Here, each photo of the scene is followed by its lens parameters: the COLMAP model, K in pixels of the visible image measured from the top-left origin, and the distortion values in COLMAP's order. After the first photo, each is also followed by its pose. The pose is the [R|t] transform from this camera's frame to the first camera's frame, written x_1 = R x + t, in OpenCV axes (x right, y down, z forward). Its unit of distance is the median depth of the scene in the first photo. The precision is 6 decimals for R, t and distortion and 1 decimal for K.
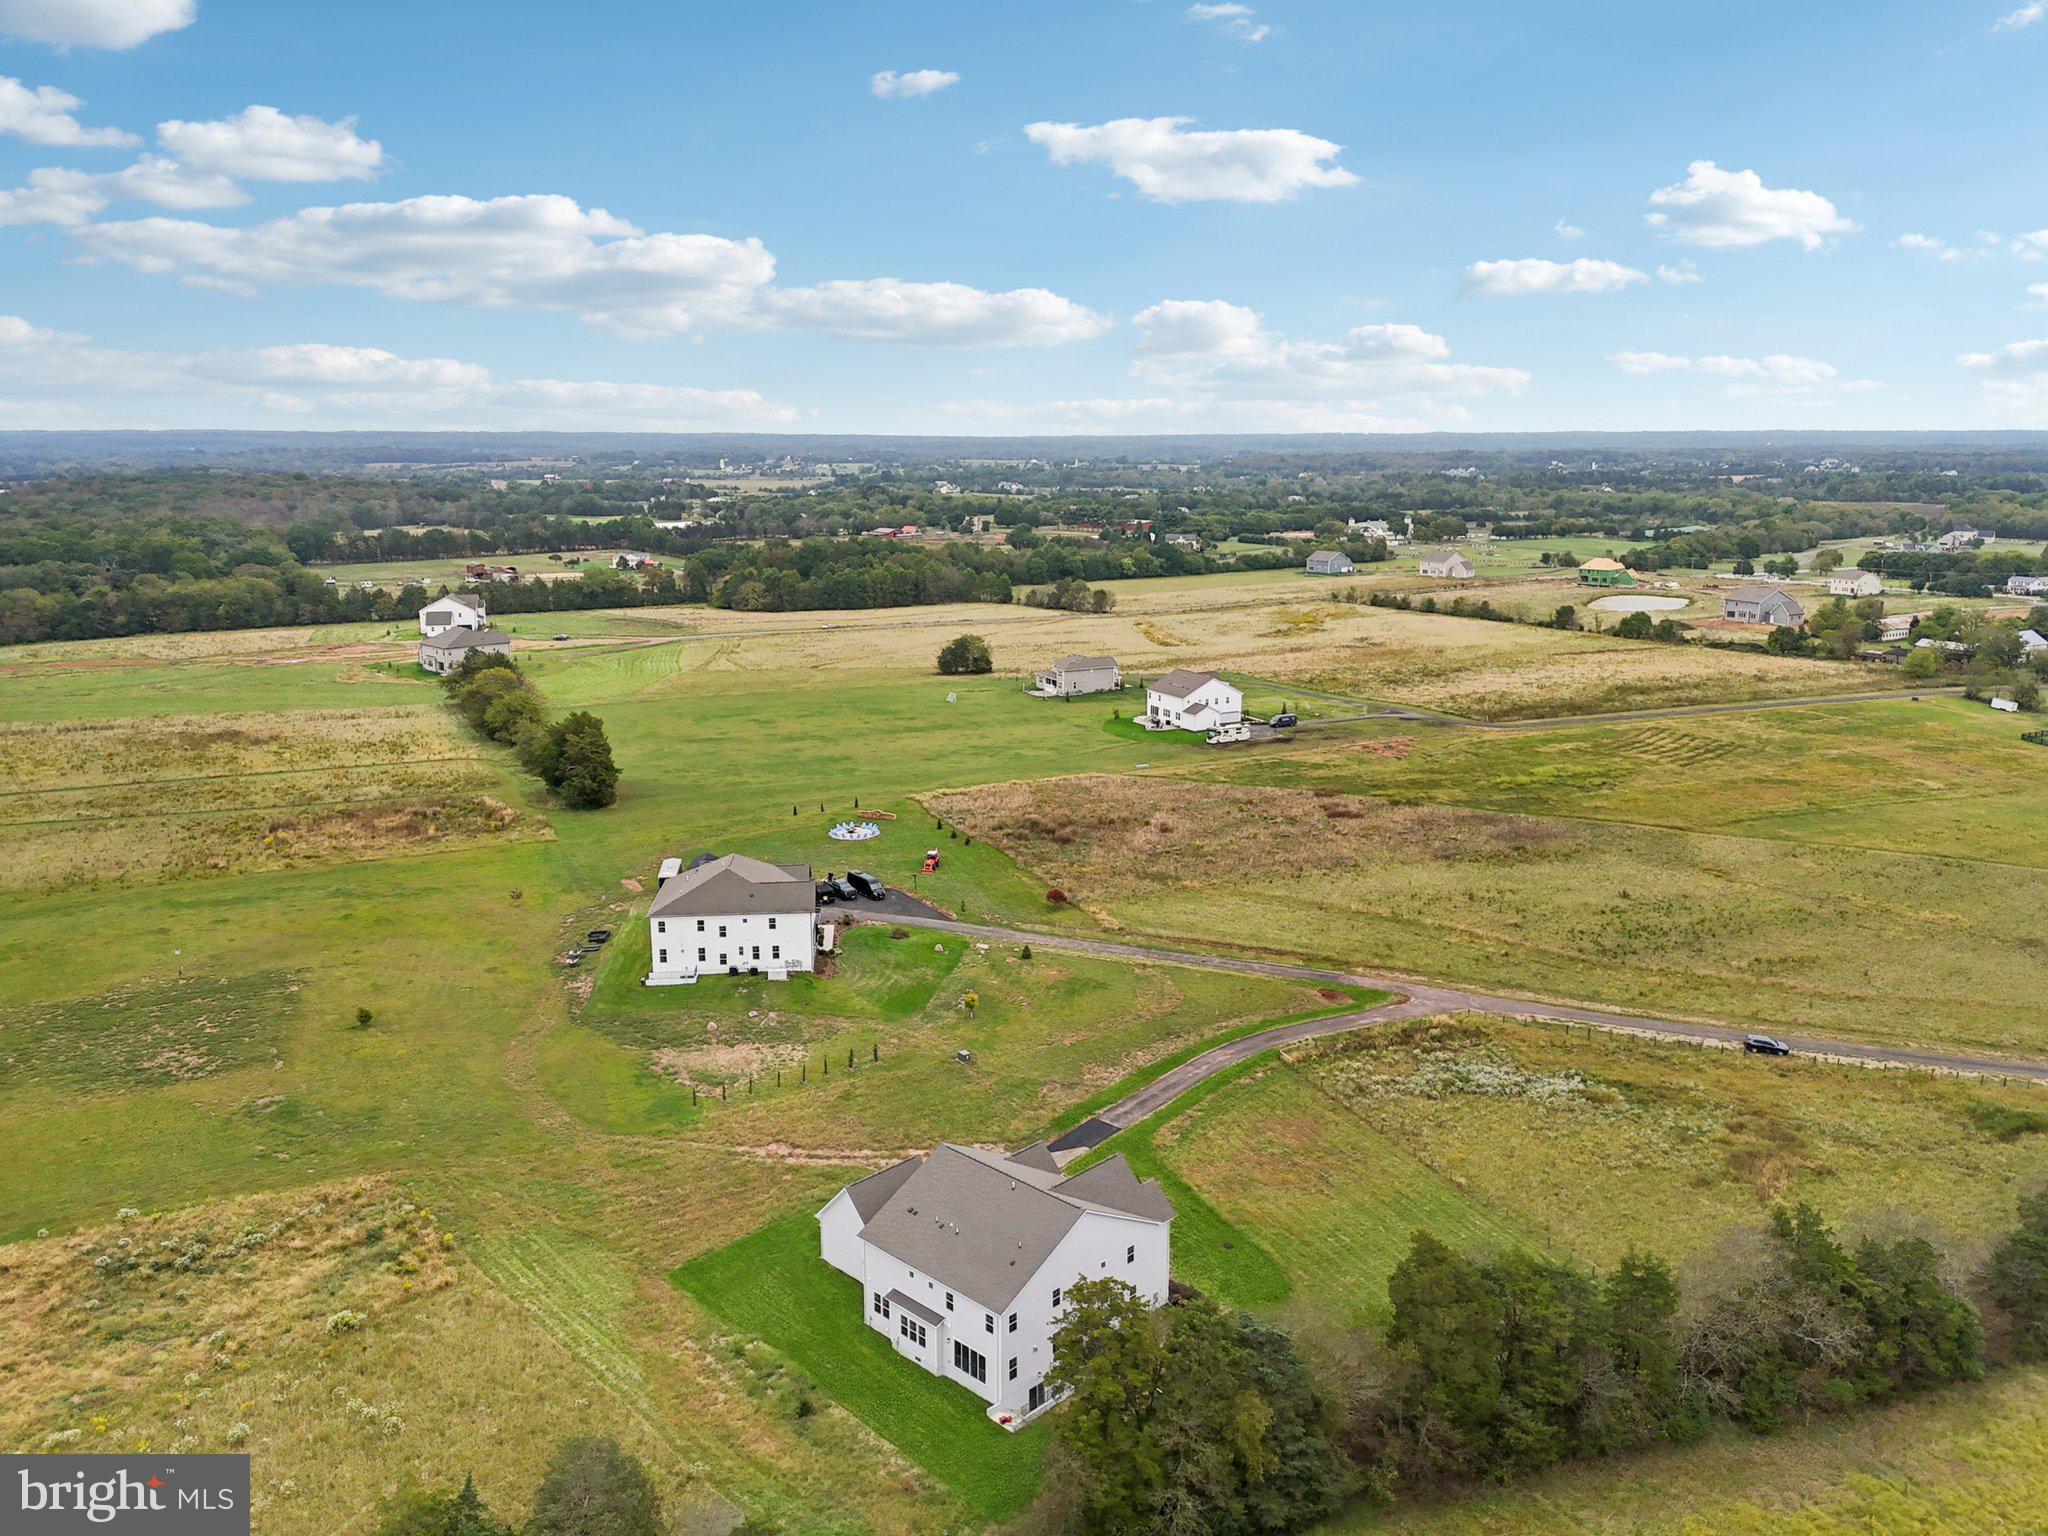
lens RADIAL K [[1498.2, 0, 1028.6], [0, 1498.2, 767.5], [0, 0, 1]] dist [0.077025, -0.087613]
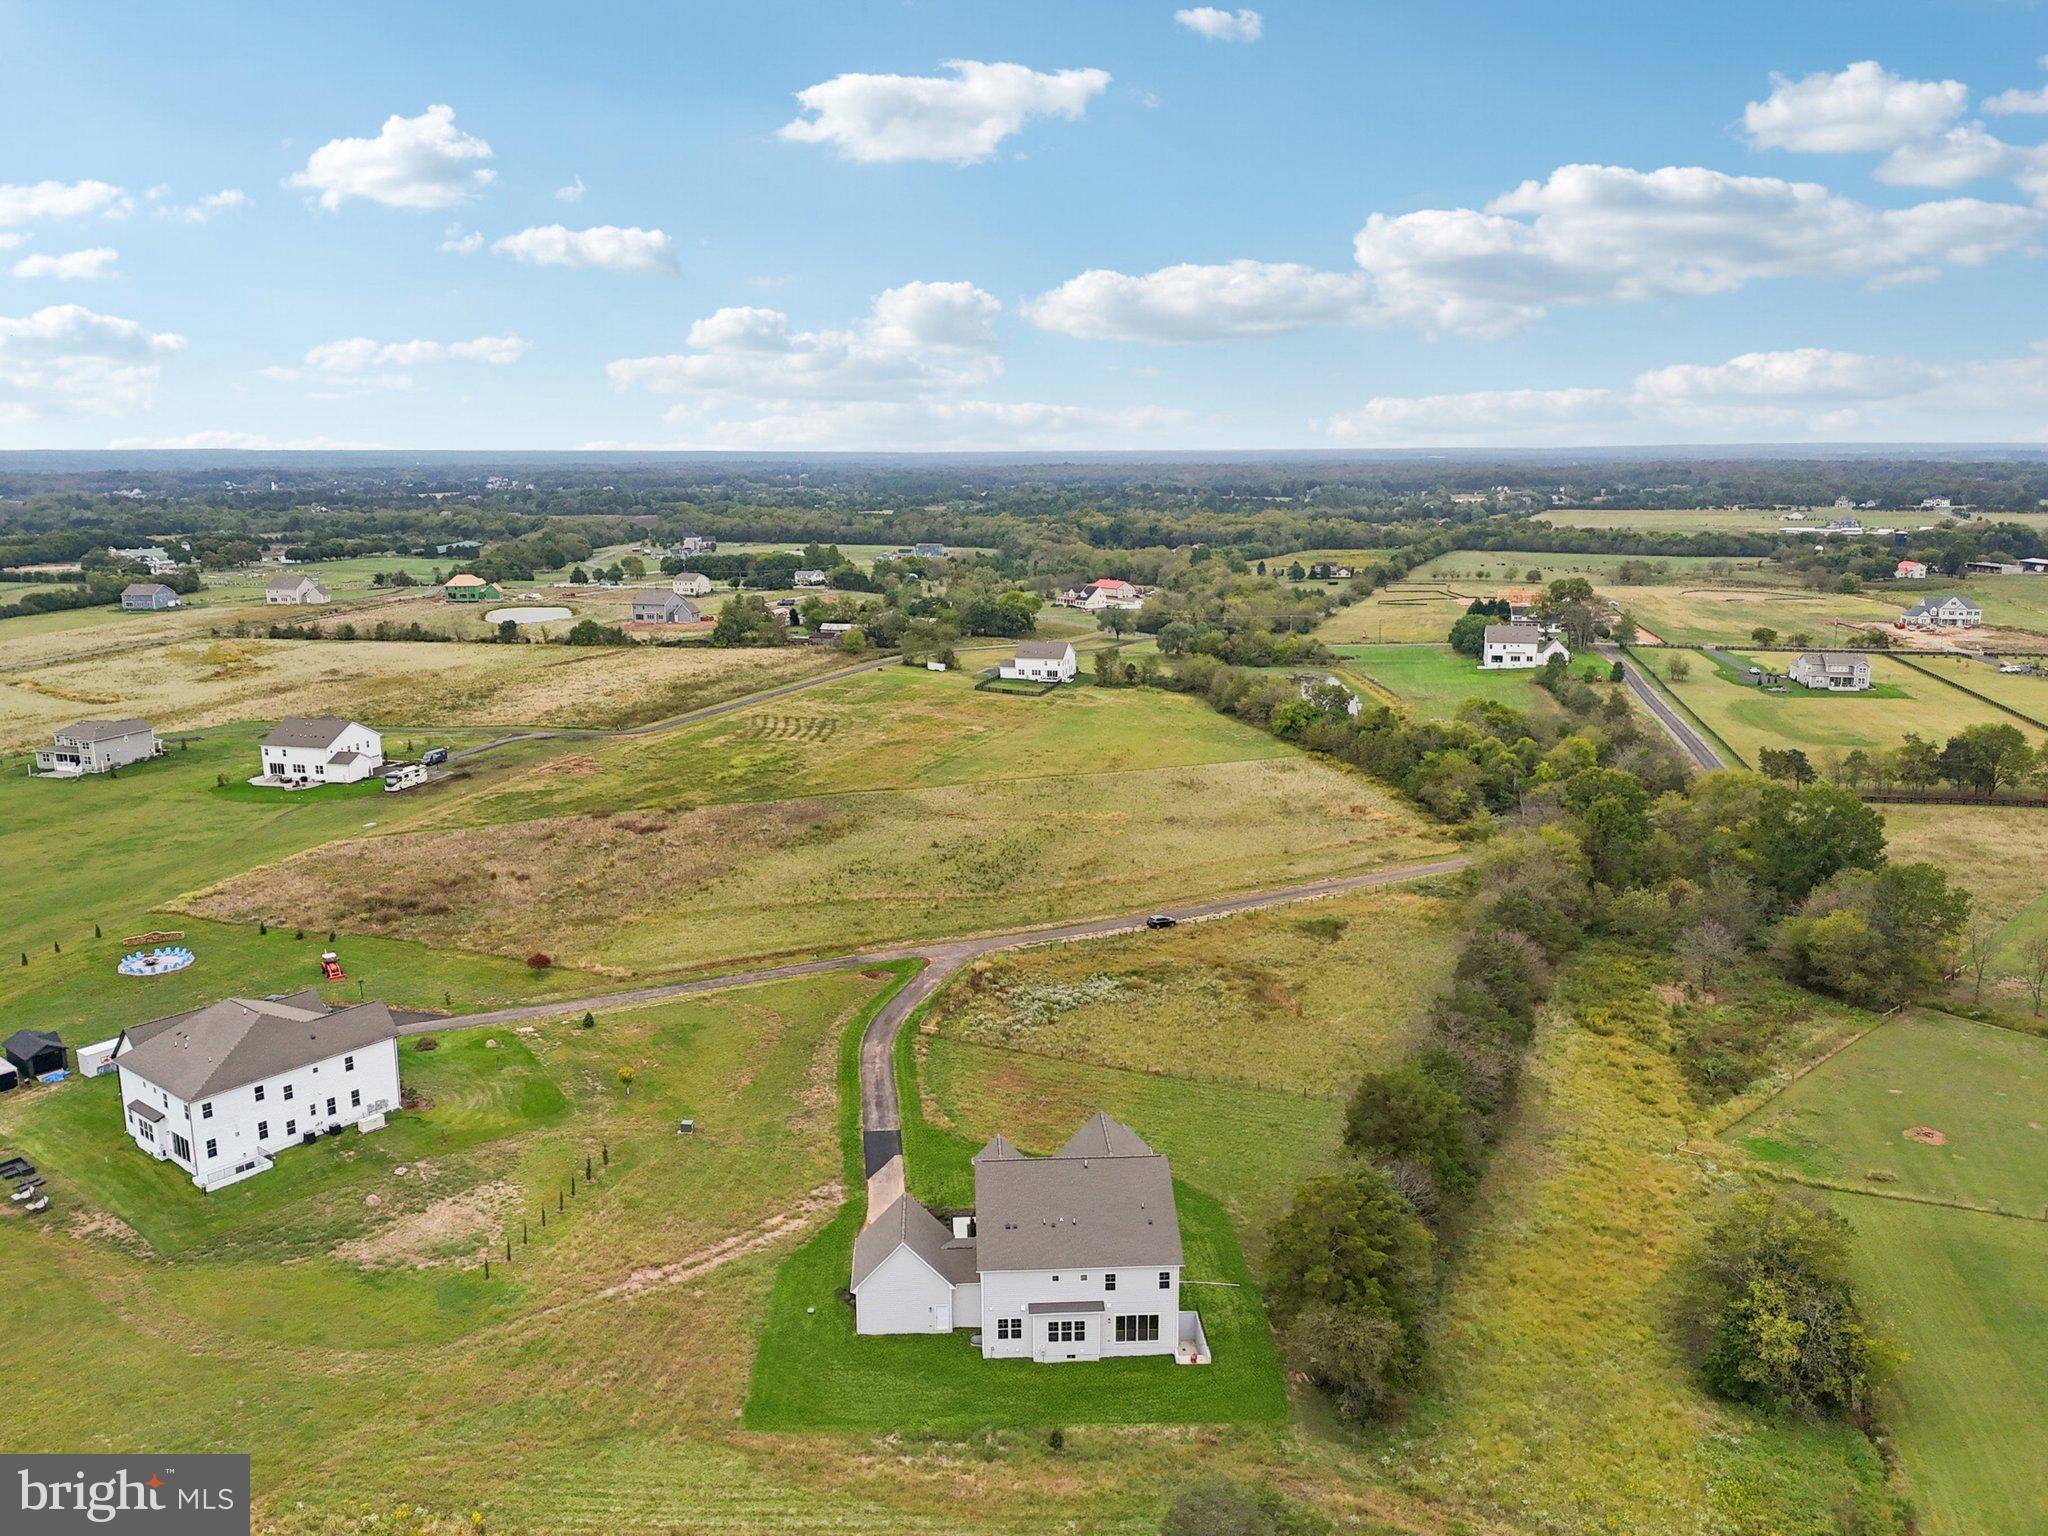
lens RADIAL K [[1485.8, 0, 996.4], [0, 1485.8, 775.9], [0, 0, 1]] dist [0.069707, -0.097600]
pose [[0.683655, -0.156227, 0.712888, -0.260483], [0.159841, 0.985155, 0.062606, -0.022530], [-0.712086, 0.071148, 0.698478, 0.102400]]
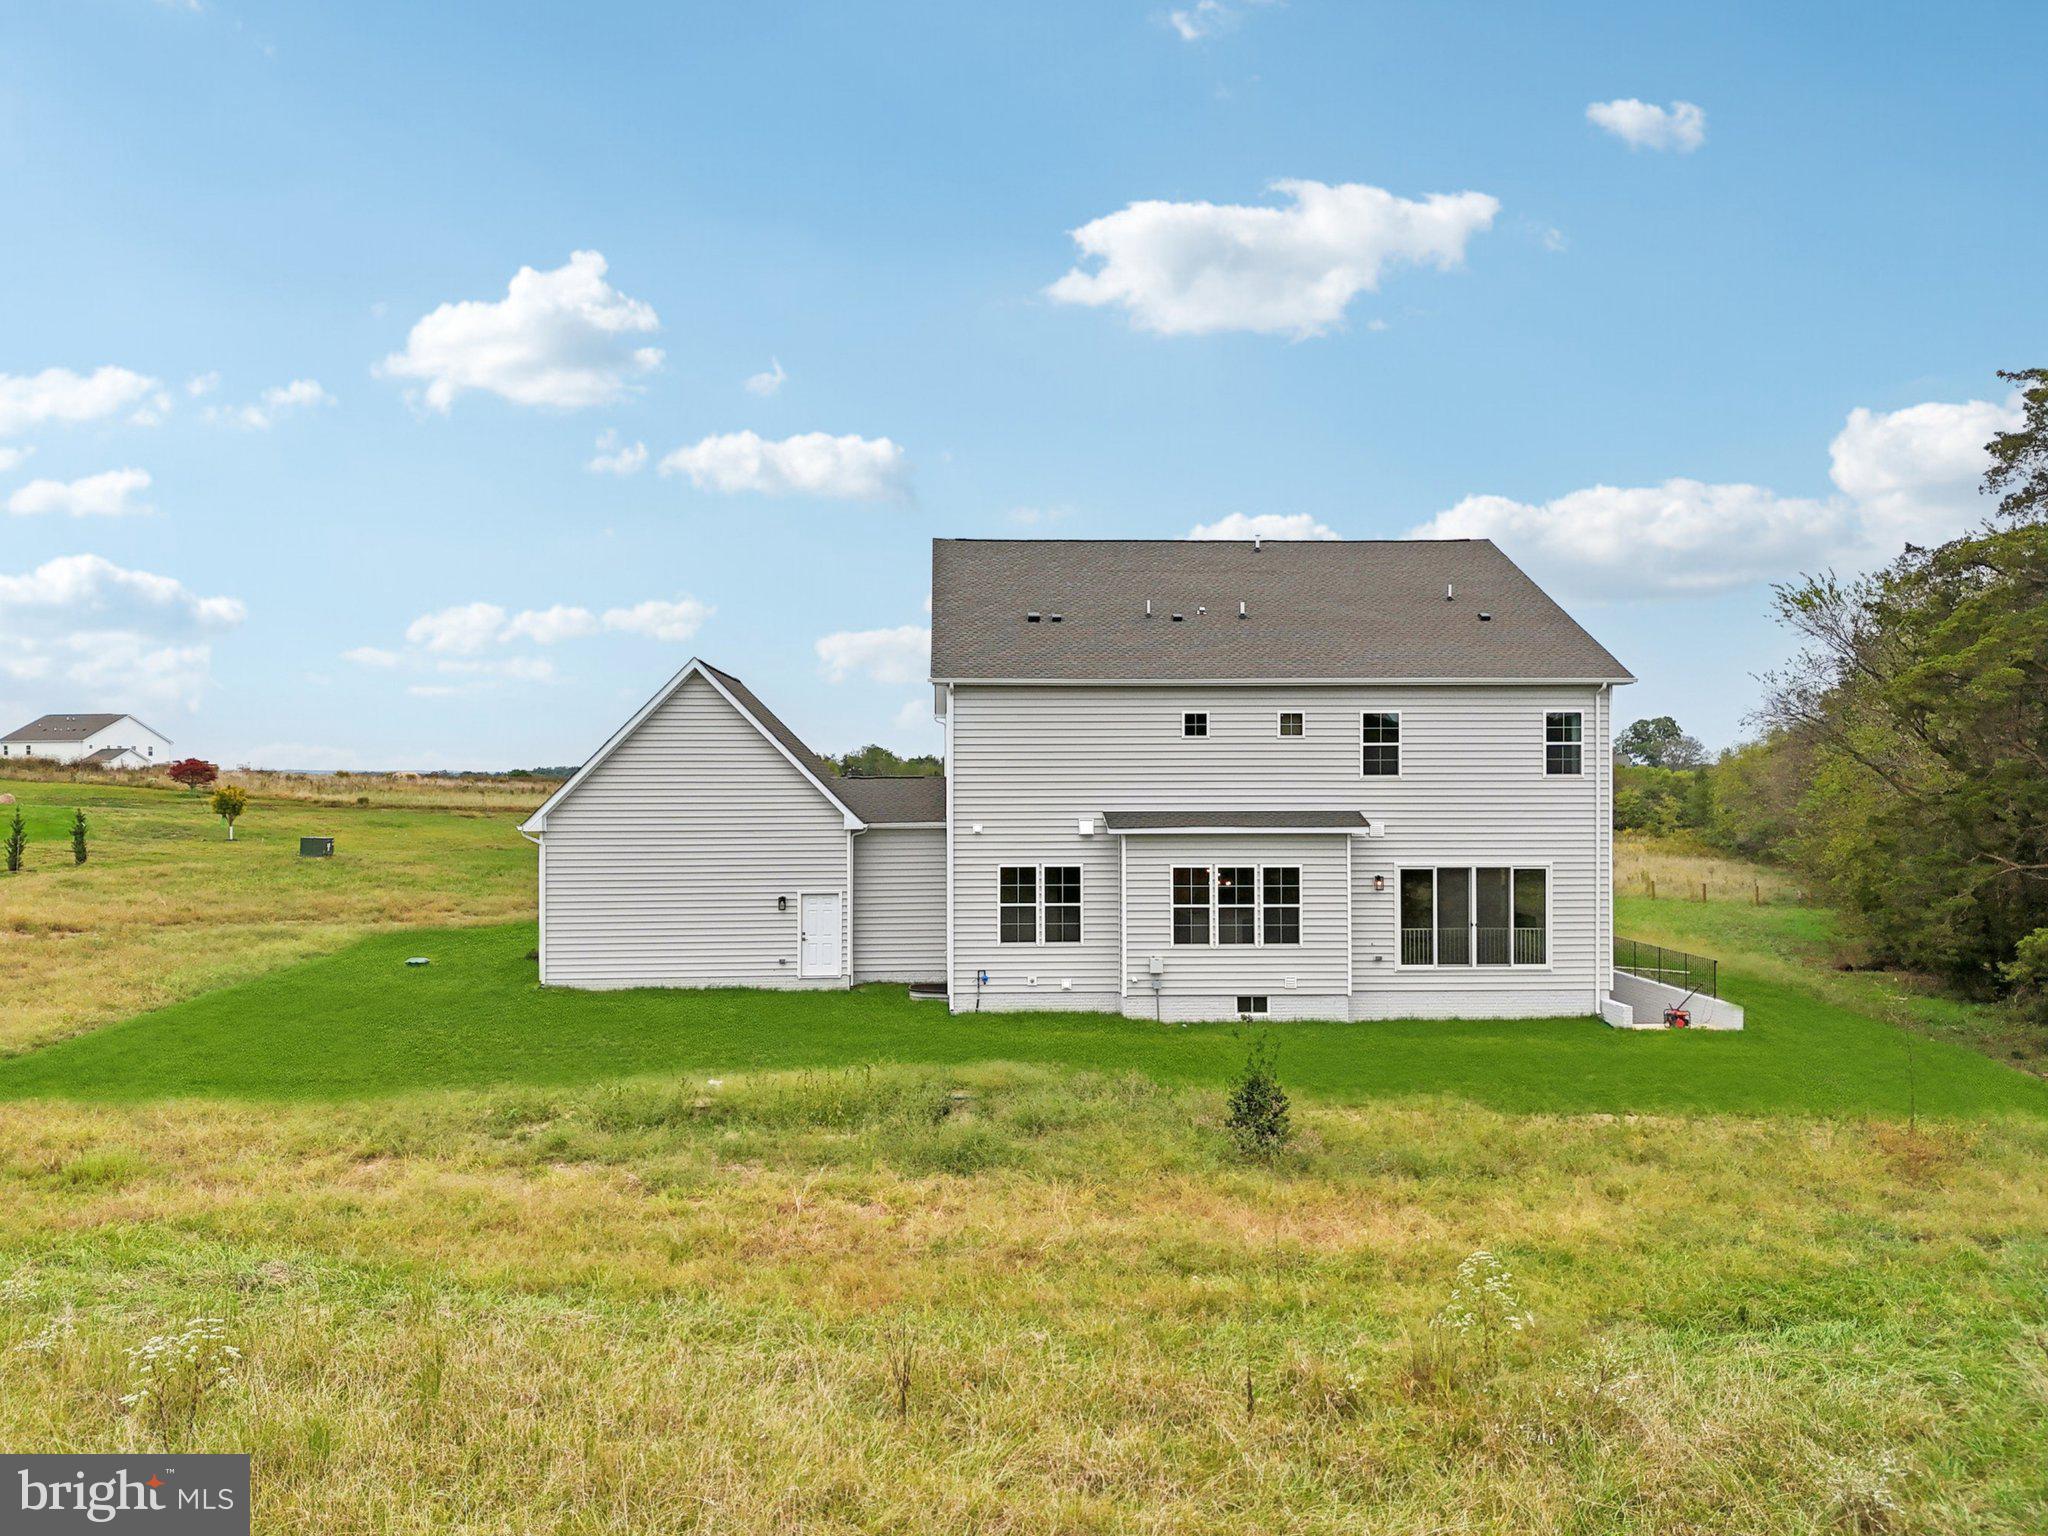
lens RADIAL K [[1468.8, 0, 1022.8], [0, 1468.8, 746.0], [0, 0, 1]] dist [0.075790, -0.086578]
pose [[0.685925, -0.003658, 0.727663, -0.106516], [0.153013, 0.978354, -0.139319, 0.127243], [-0.711403, 0.206905, 0.671637, 0.280880]]
